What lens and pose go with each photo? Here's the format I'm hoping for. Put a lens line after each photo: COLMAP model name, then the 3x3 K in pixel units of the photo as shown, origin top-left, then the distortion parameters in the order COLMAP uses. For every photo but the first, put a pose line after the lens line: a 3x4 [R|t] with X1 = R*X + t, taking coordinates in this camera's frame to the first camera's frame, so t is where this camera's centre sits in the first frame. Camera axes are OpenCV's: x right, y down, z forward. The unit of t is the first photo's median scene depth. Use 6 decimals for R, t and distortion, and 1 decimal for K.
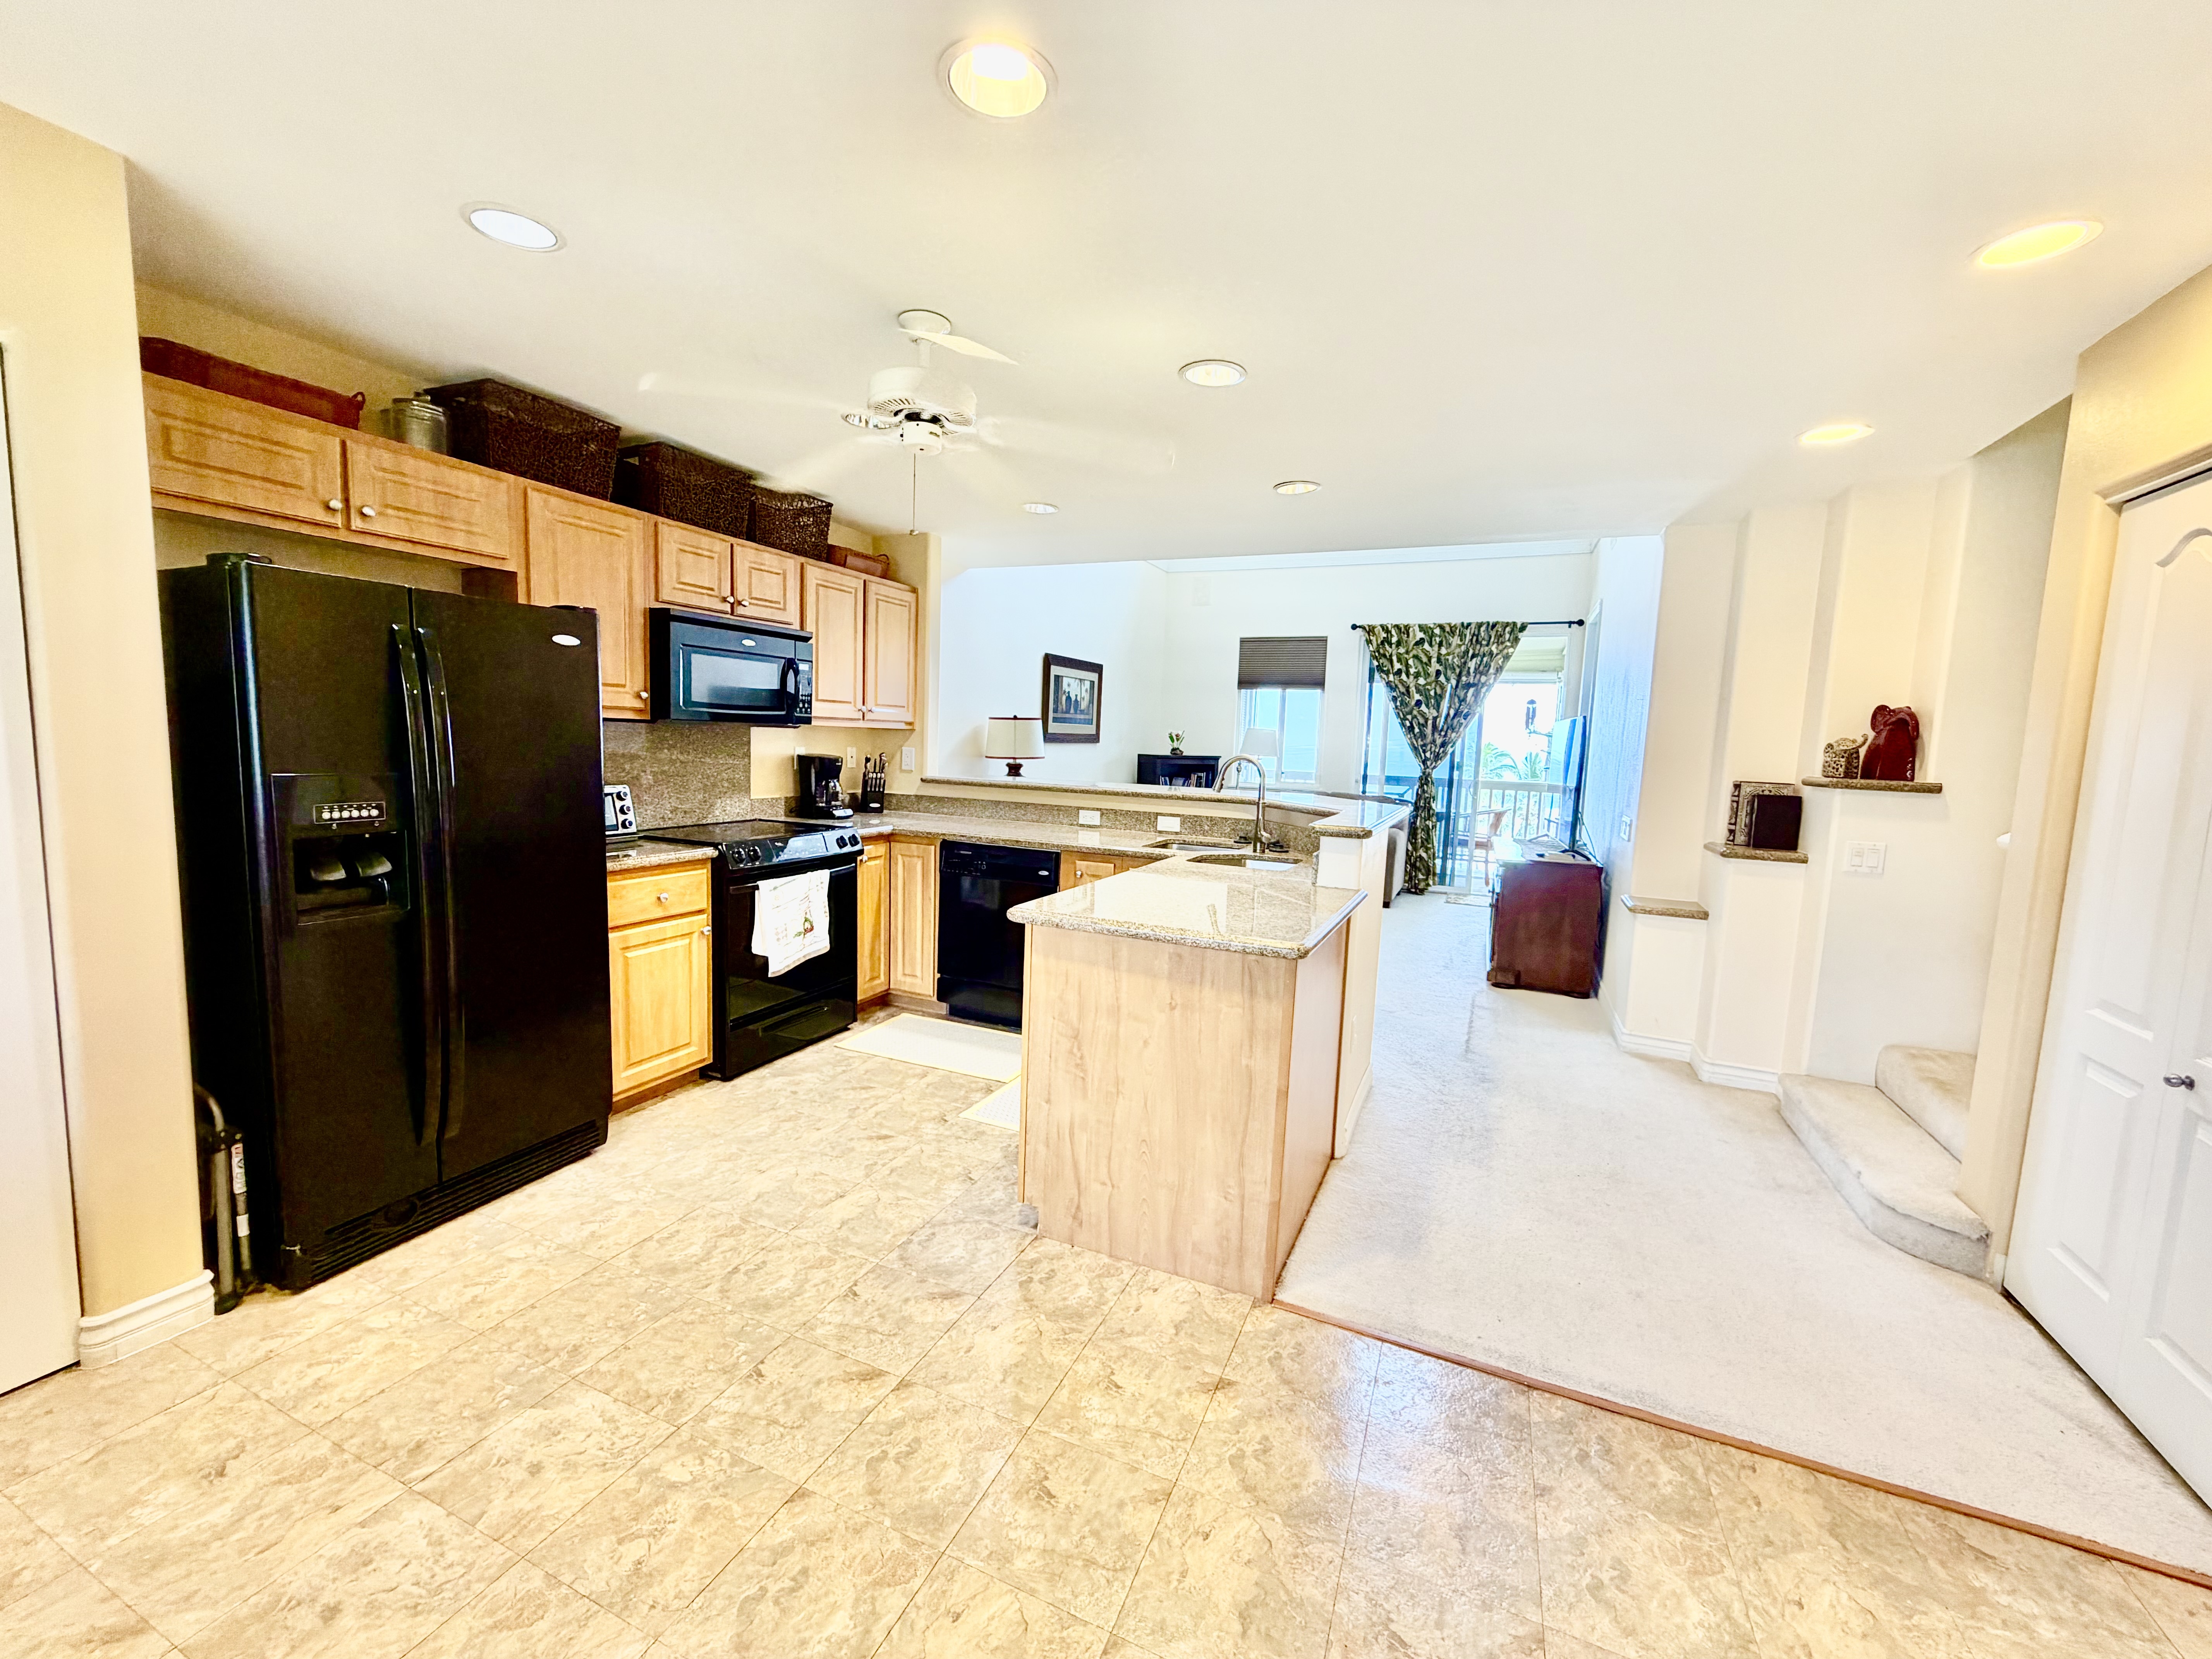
lens RADIAL K [[883.6, 0, 1098.2], [0, 883.6, 830.8], [0, 0, 1]] dist [0.000509, -0.000248]
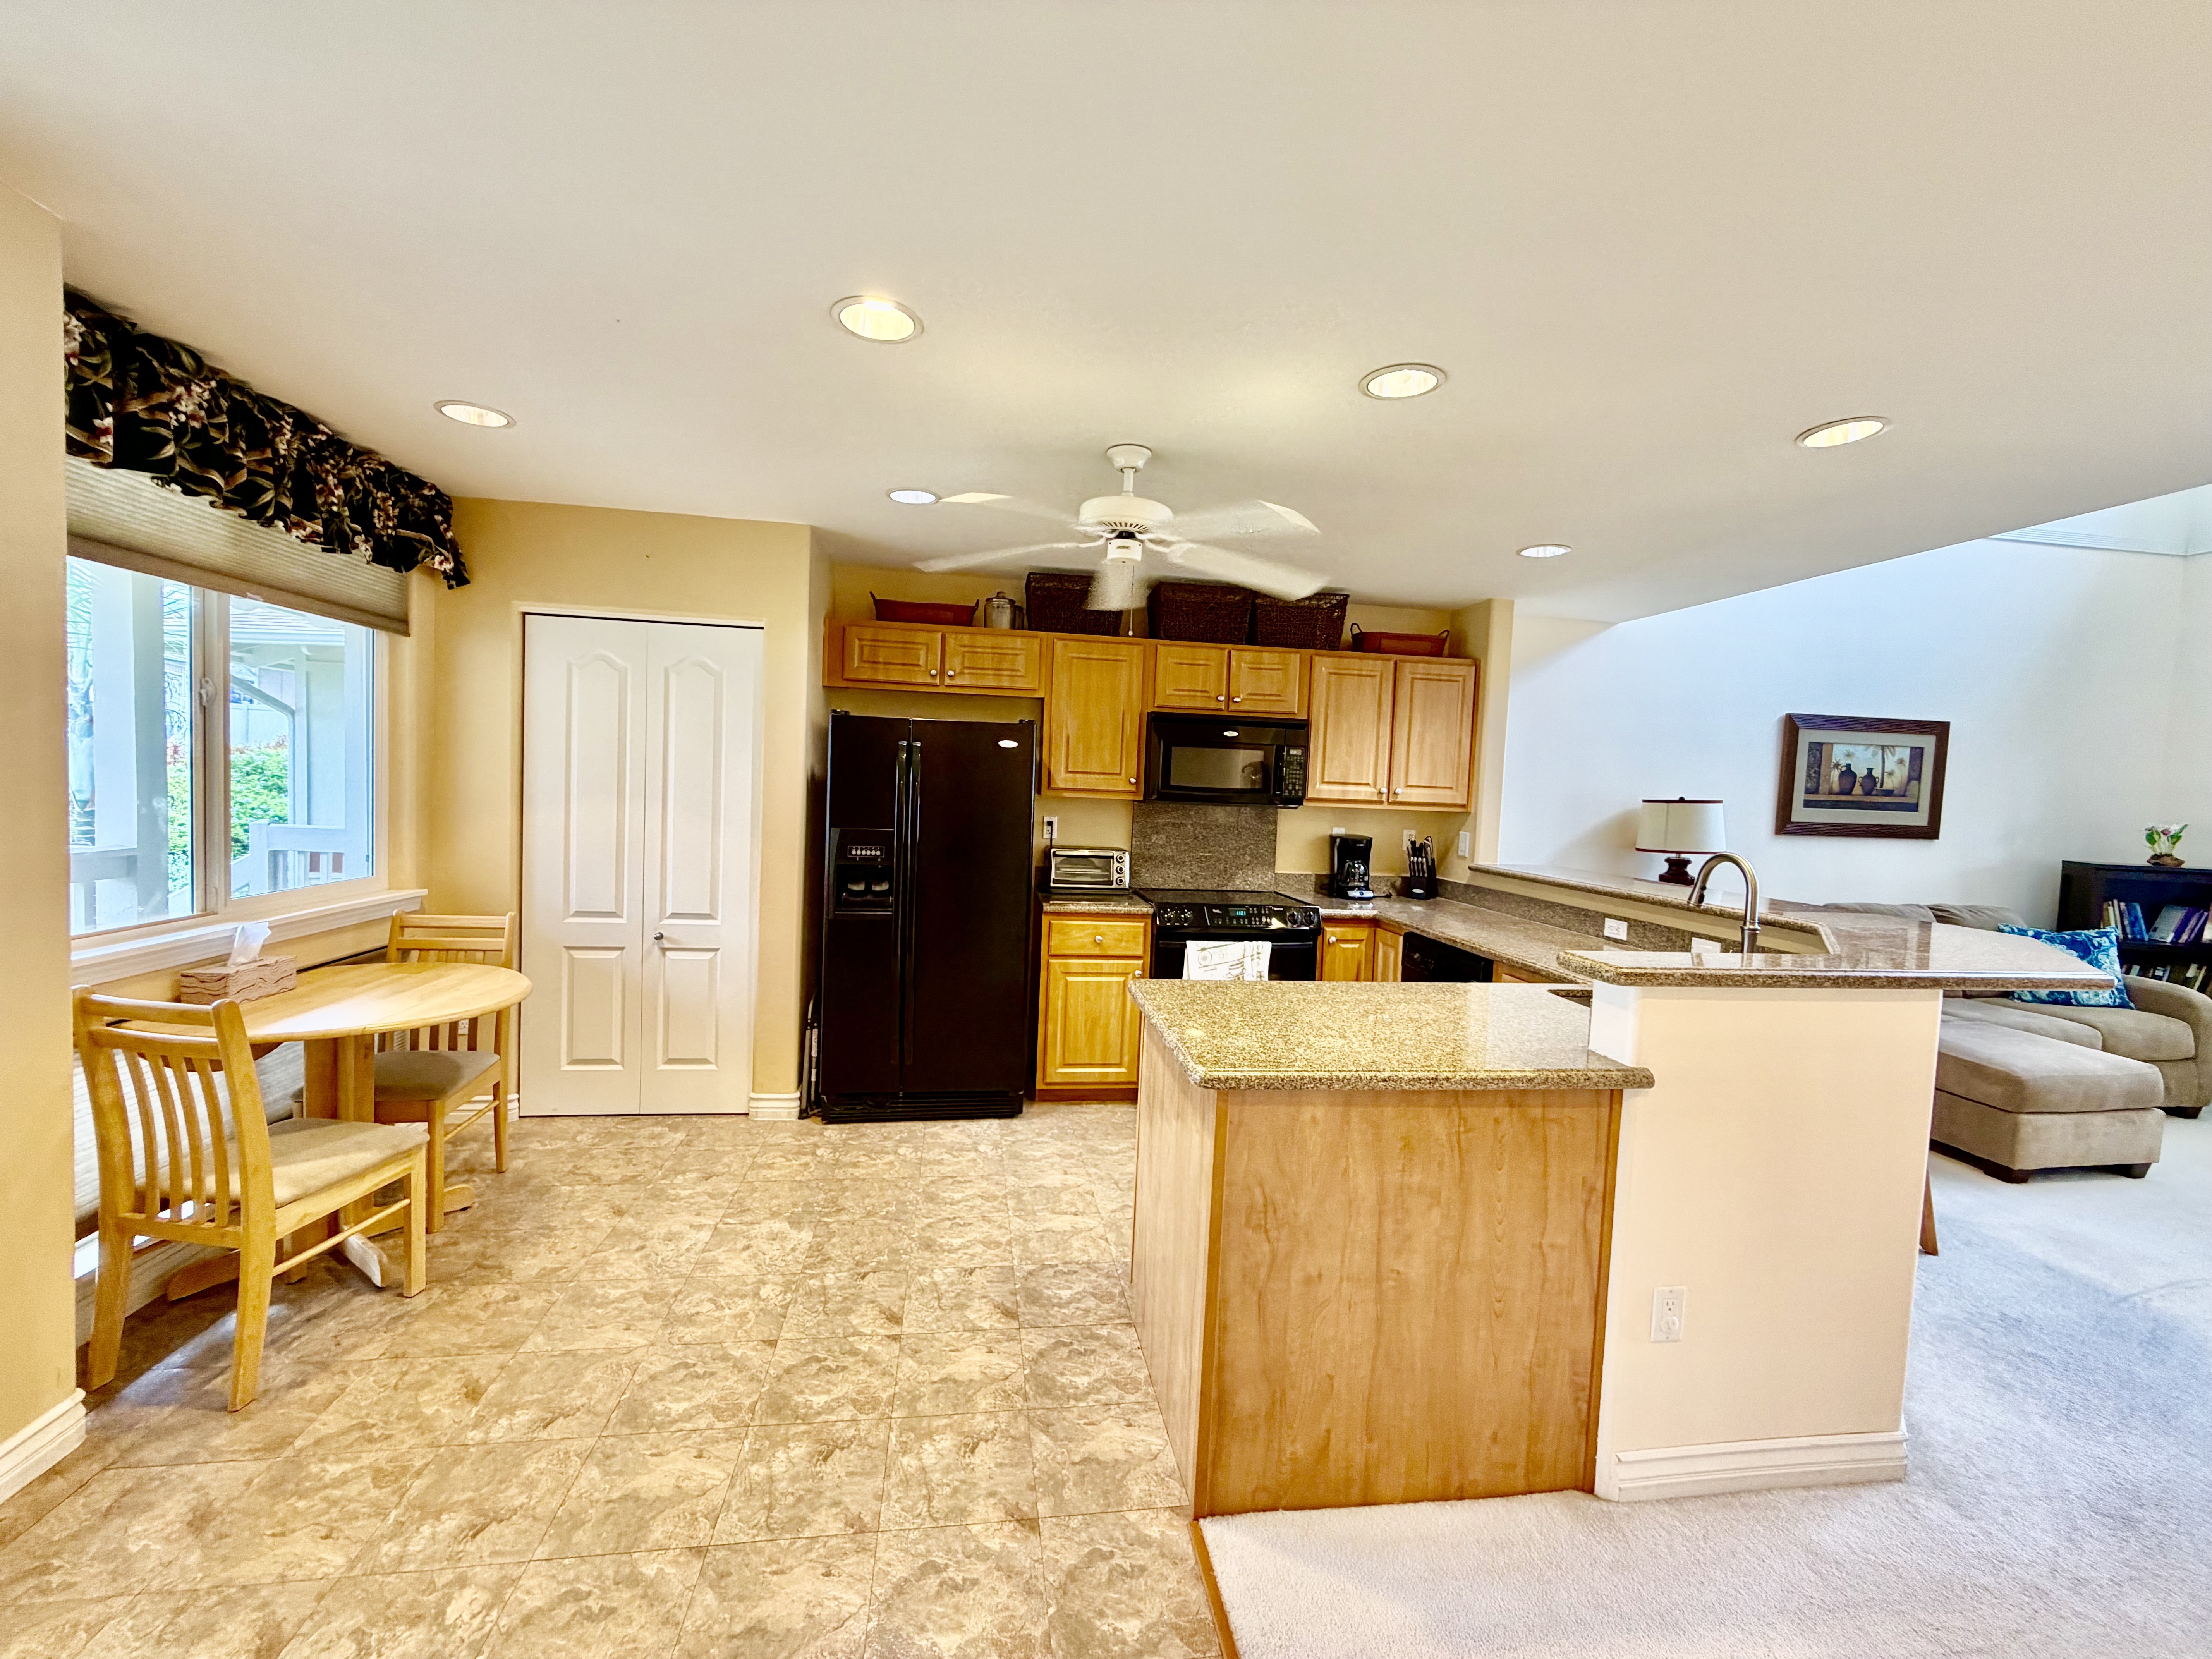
lens RADIAL K [[883.6, 0, 1098.2], [0, 883.6, 830.8], [0, 0, 1]] dist [0.000509, -0.000248]
pose [[0.535435, 0.028642, -0.844091, 0.254897], [-0.109953, 0.993283, -0.036042, -0.014795], [0.837389, 0.112109, 0.534988, 0.136727]]
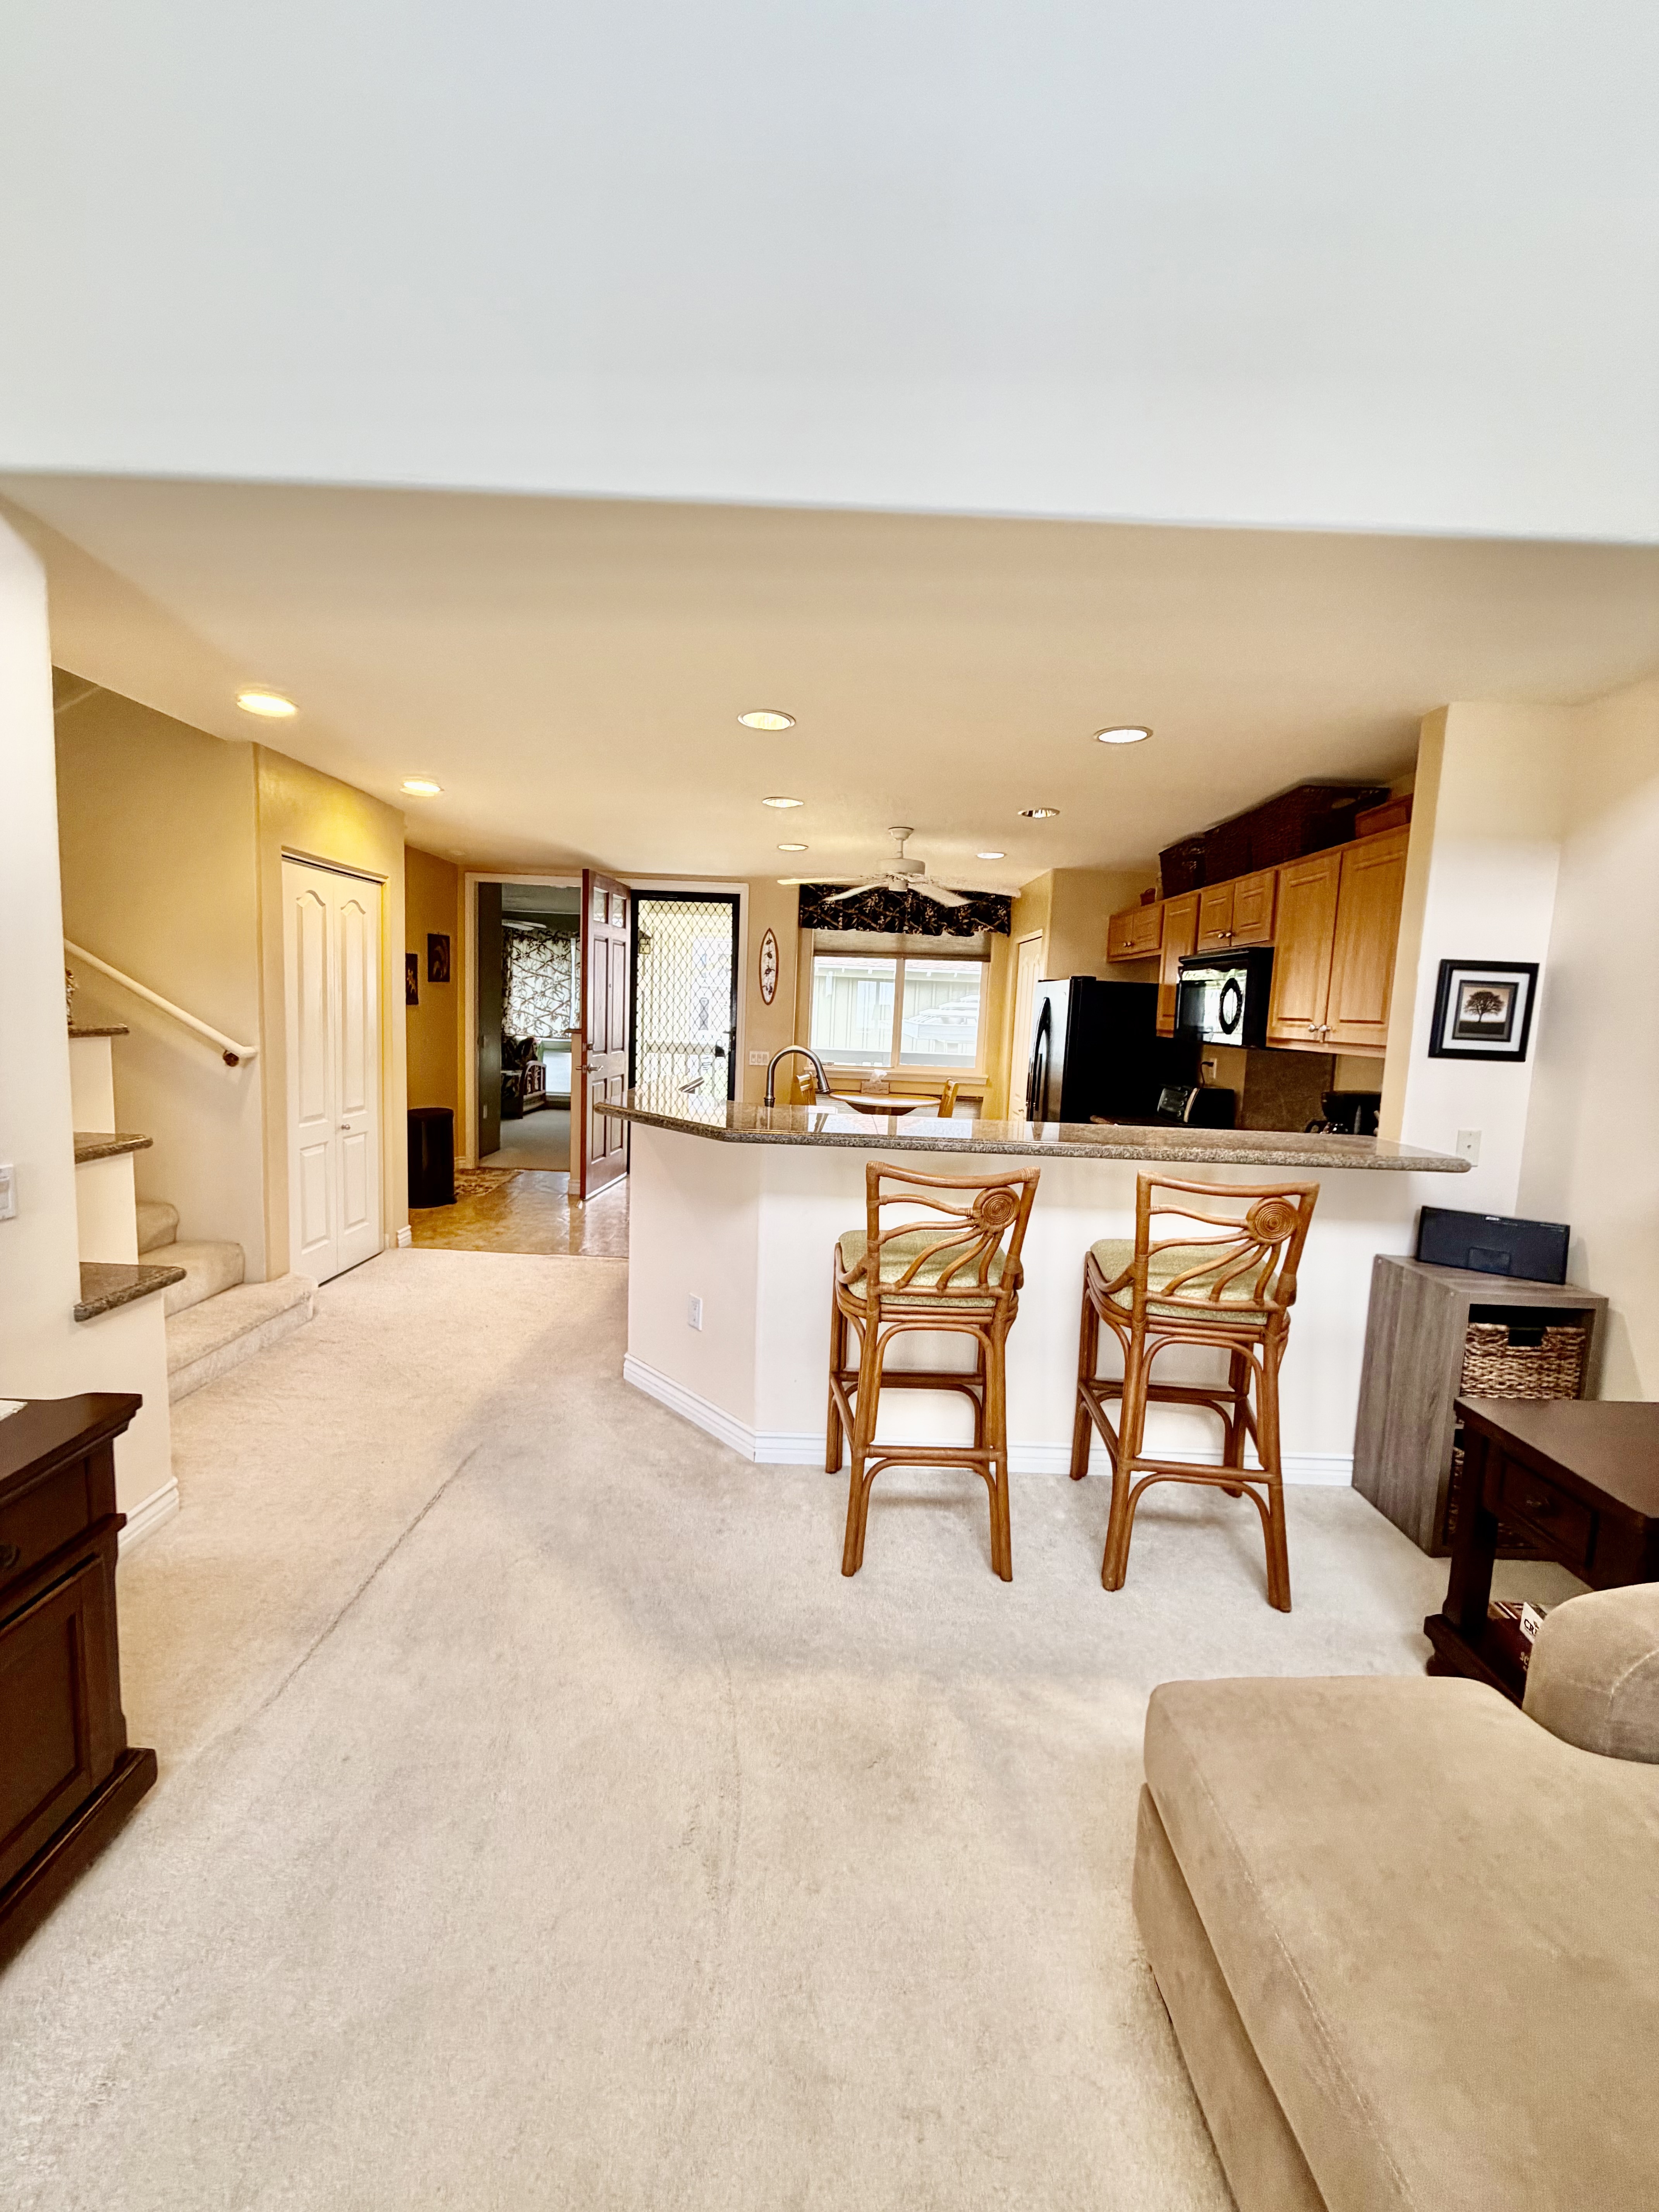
lens RADIAL K [[883.6, 0, 831.6], [0, 883.6, 1097.6], [0, 0, 1]] dist [0.000509, -0.000248]
pose [[-0.908255, -0.032929, -0.417119, 0.268738], [-0.120187, 0.975419, 0.184698, -0.108483], [0.400783, 0.217885, -0.889887, 0.974301]]
